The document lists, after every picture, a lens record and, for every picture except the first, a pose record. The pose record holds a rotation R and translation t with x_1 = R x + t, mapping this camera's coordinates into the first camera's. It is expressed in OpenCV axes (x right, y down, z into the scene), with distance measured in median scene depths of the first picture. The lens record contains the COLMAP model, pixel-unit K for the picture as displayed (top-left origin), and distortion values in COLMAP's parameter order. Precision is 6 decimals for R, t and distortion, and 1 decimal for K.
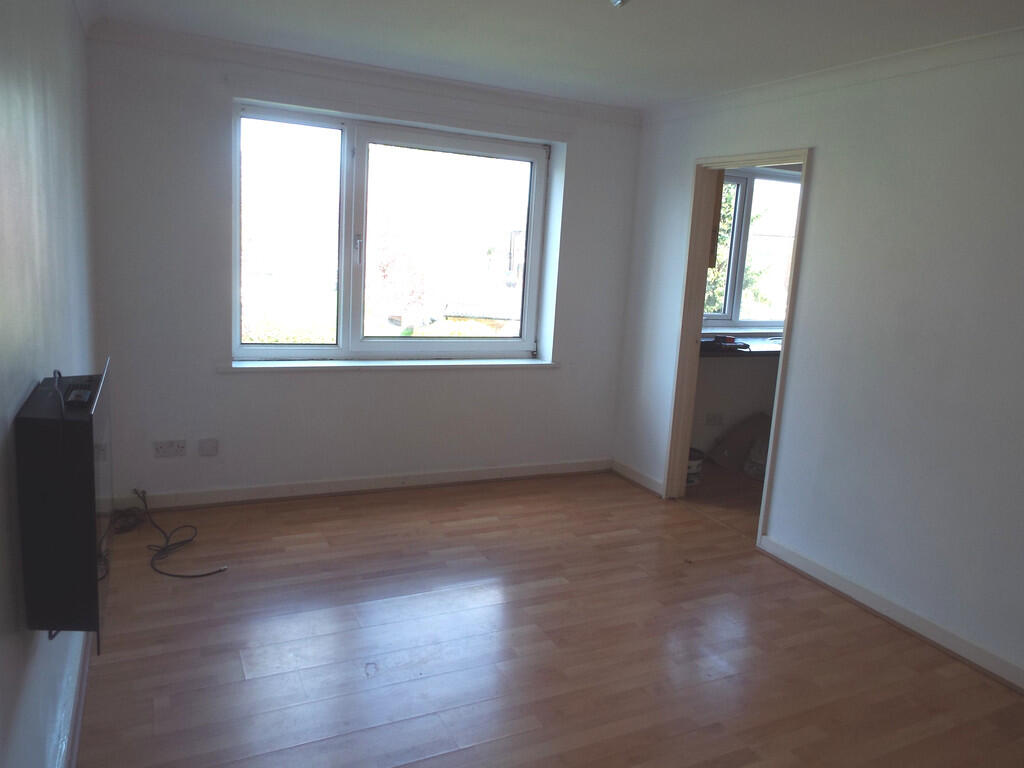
lens RADIAL K [[733.1, 0, 512.2], [0, 733.1, 381.5], [0, 0, 1]] dist [-0.037862, 0.015860]
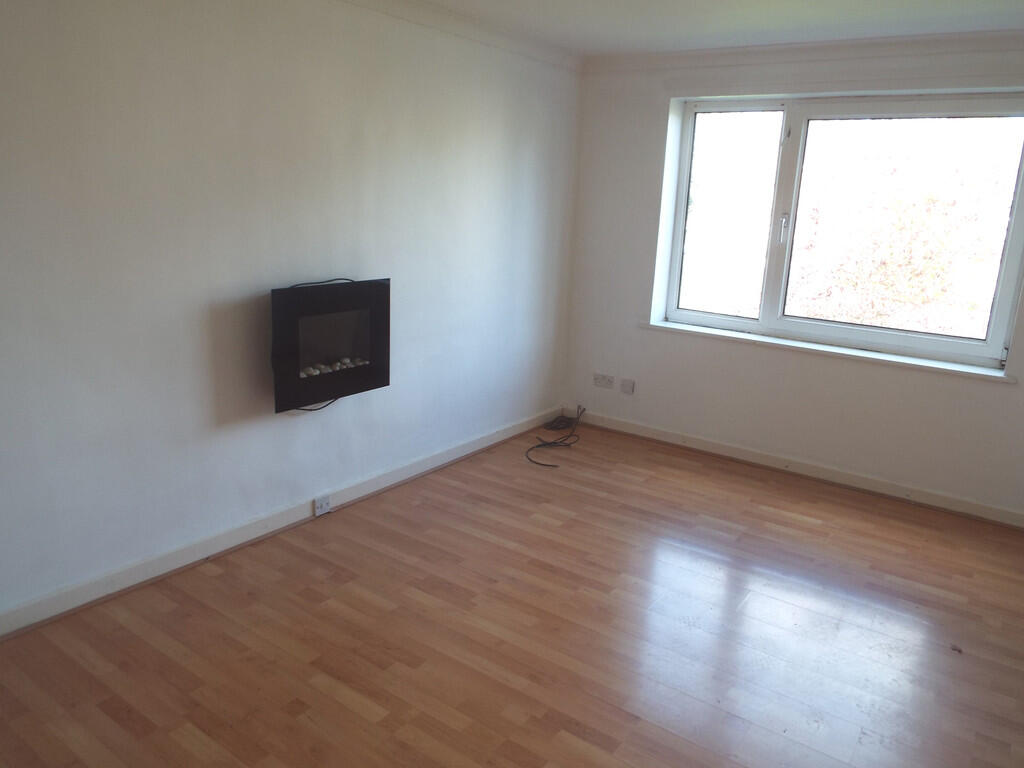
lens RADIAL K [[733.1, 0, 508.7], [0, 733.1, 382.6], [0, 0, 1]] dist [-0.037862, 0.015860]
pose [[0.464393, 0.174441, -0.868280, 0.561715], [-0.165705, 0.980210, 0.108302, -0.017457], [0.869989, 0.093583, 0.484109, 0.211091]]
